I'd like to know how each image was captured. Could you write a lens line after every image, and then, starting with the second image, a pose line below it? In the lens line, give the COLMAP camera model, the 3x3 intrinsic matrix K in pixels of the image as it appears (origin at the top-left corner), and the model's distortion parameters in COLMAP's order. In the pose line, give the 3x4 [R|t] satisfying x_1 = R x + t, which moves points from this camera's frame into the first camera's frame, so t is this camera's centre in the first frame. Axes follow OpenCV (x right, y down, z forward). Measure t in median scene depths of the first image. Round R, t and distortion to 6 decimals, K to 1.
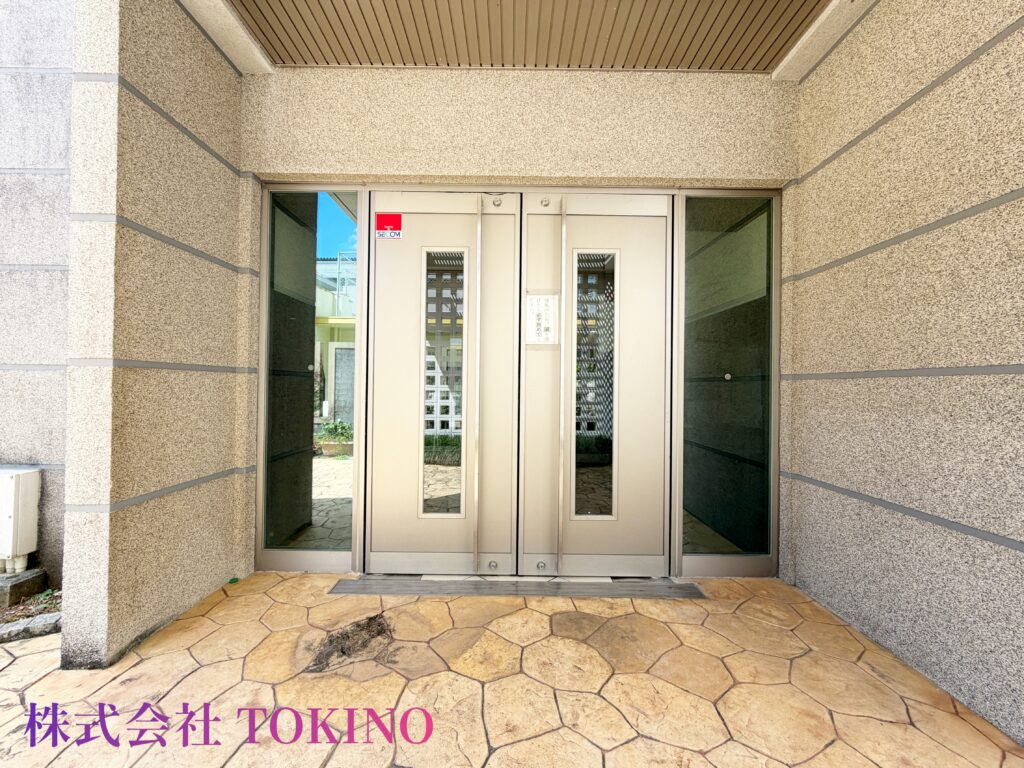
lens RADIAL K [[409.5, 0, 510.5], [0, 409.5, 384.9], [0, 0, 1]] dist [0.001111, -0.000067]
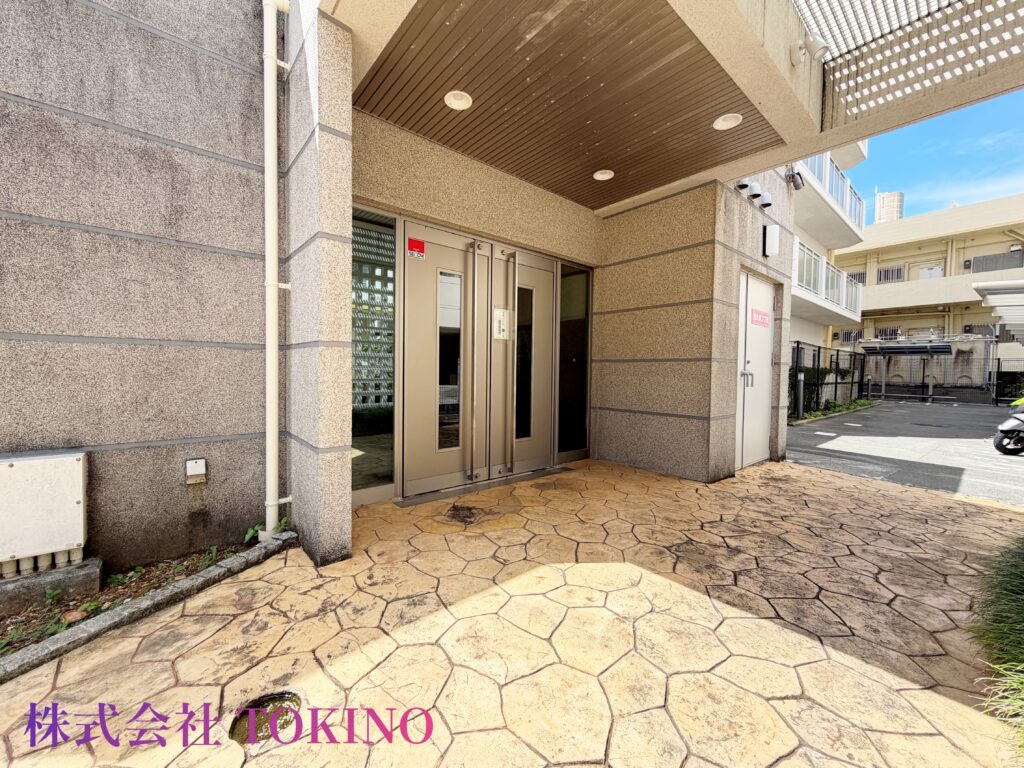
lens RADIAL K [[409.5, 0, 511.0], [0, 409.5, 385.1], [0, 0, 1]] dist [0.001111, -0.000067]
pose [[0.758150, -0.024938, 0.651603, -1.019509], [-0.007199, 0.998887, 0.046605, 0.008985], [-0.652041, -0.040024, 0.757127, -0.298806]]
